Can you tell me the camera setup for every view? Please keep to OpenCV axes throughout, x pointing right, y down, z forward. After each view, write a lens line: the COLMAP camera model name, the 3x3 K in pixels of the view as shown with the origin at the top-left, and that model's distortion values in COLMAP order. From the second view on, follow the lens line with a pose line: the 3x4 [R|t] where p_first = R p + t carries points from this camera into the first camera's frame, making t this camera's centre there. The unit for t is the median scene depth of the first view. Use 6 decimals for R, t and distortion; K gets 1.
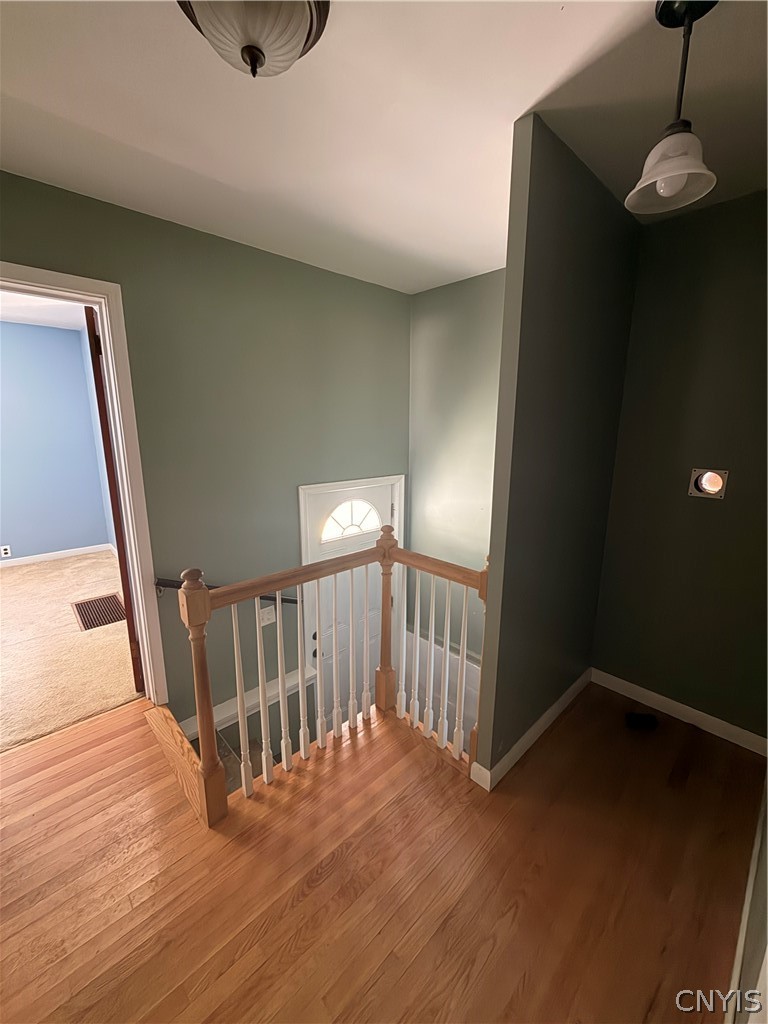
lens RADIAL K [[408.4, 0, 383.8], [0, 408.4, 509.2], [0, 0, 1]] dist [-0.000292, 0.000340]
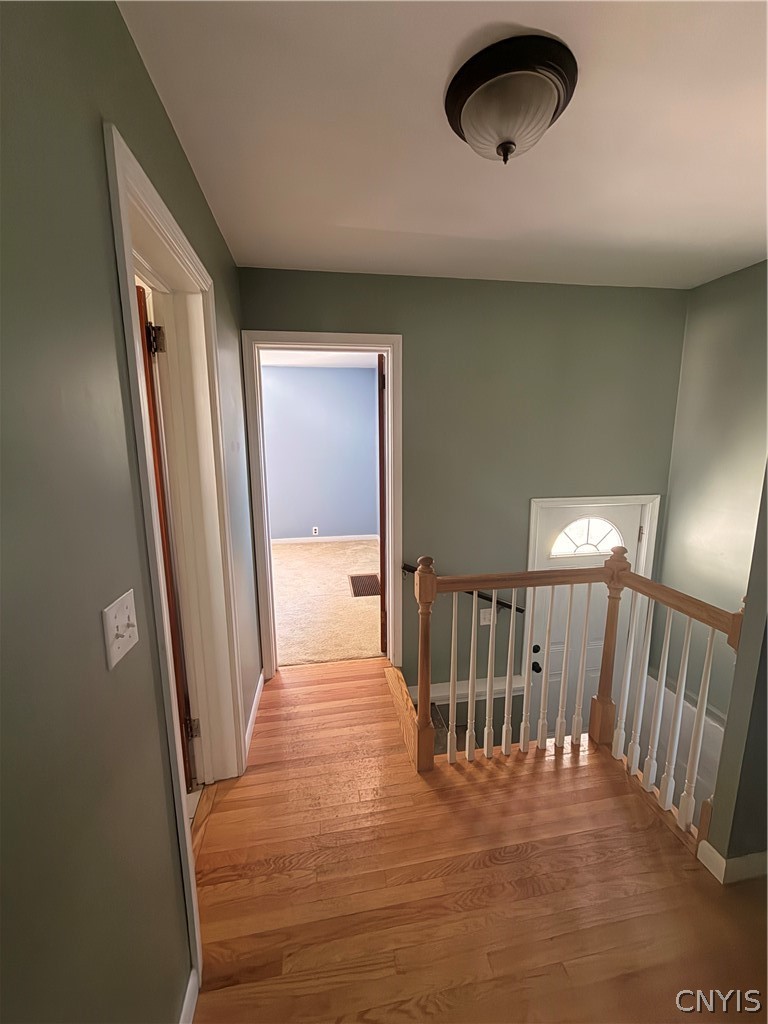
lens RADIAL K [[408.4, 0, 385.9], [0, 408.4, 511.8], [0, 0, 1]] dist [-0.000292, 0.000340]
pose [[0.831785, 0.089414, -0.547849, 0.075231], [-0.103176, 0.994647, 0.005686, 0.012594], [0.545425, 0.051796, 0.836558, -0.088433]]
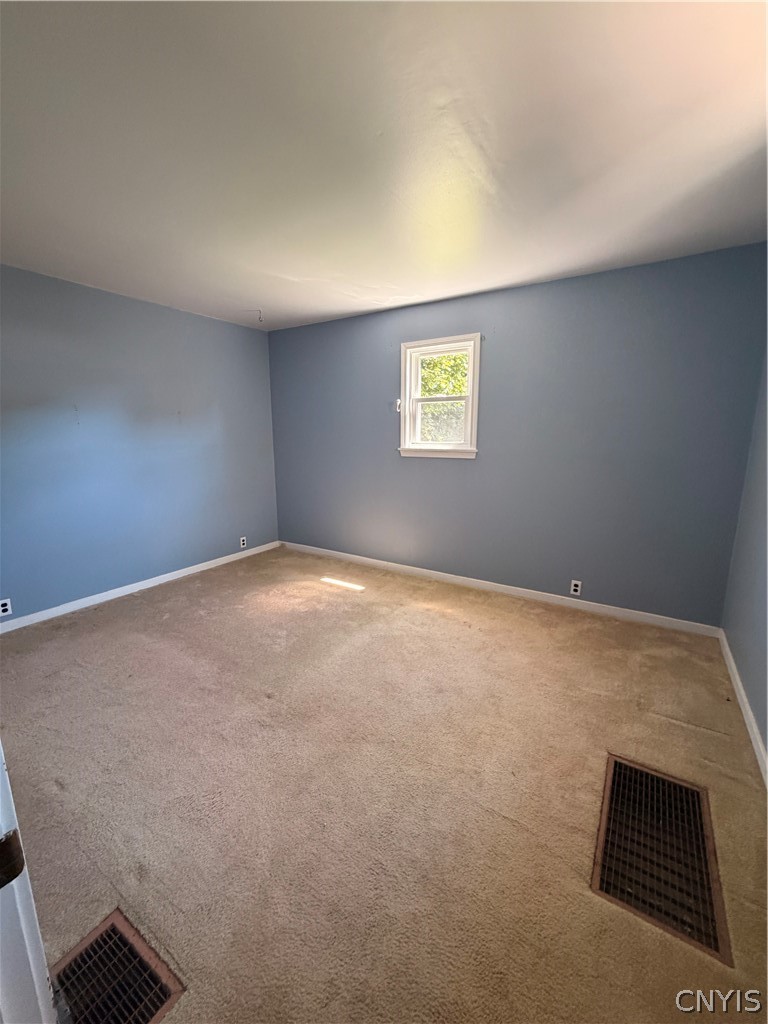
lens RADIAL K [[408.4, 0, 387.5], [0, 408.4, 510.3], [0, 0, 1]] dist [-0.000292, 0.000340]
pose [[0.252396, 0.174320, -0.951792, -0.741533], [-0.184587, 0.974249, 0.129485, -0.158323], [0.949855, 0.143007, 0.278074, 1.015133]]
